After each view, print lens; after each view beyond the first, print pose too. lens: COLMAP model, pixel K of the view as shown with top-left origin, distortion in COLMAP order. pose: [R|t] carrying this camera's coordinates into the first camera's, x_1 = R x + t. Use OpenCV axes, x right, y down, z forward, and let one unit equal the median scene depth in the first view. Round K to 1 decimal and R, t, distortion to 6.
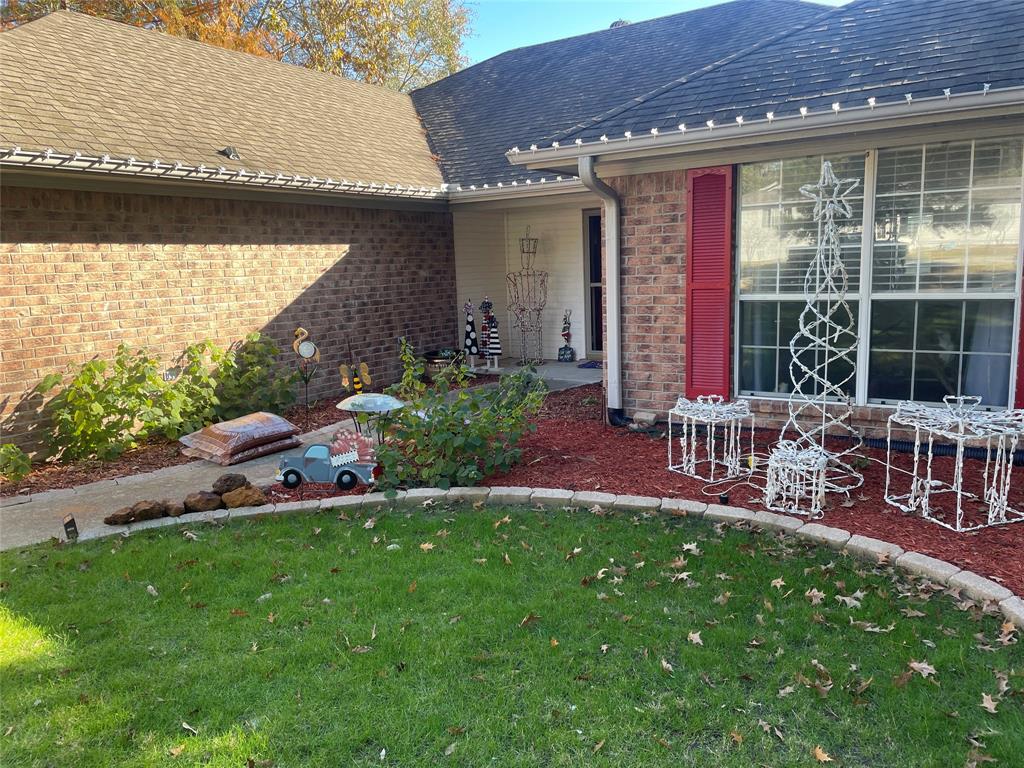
lens RADIAL K [[764.6, 0, 520.5], [0, 764.6, 384.4], [0, 0, 1]] dist [0.061125, -0.078060]
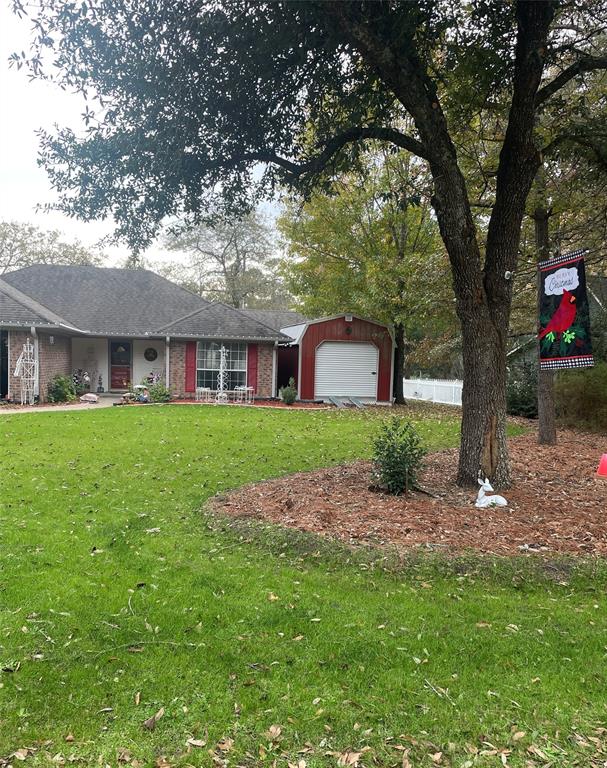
lens RADIAL K [[653.7, 0, 304.9], [0, 653.7, 388.2], [0, 0, 1]] dist [0.004224, 0.000194]
pose [[0.707350, 0.028479, 0.706290, -1.919341], [0.053131, 0.994220, -0.093299, 0.379897], [-0.704864, 0.103521, 0.701748, -2.087286]]
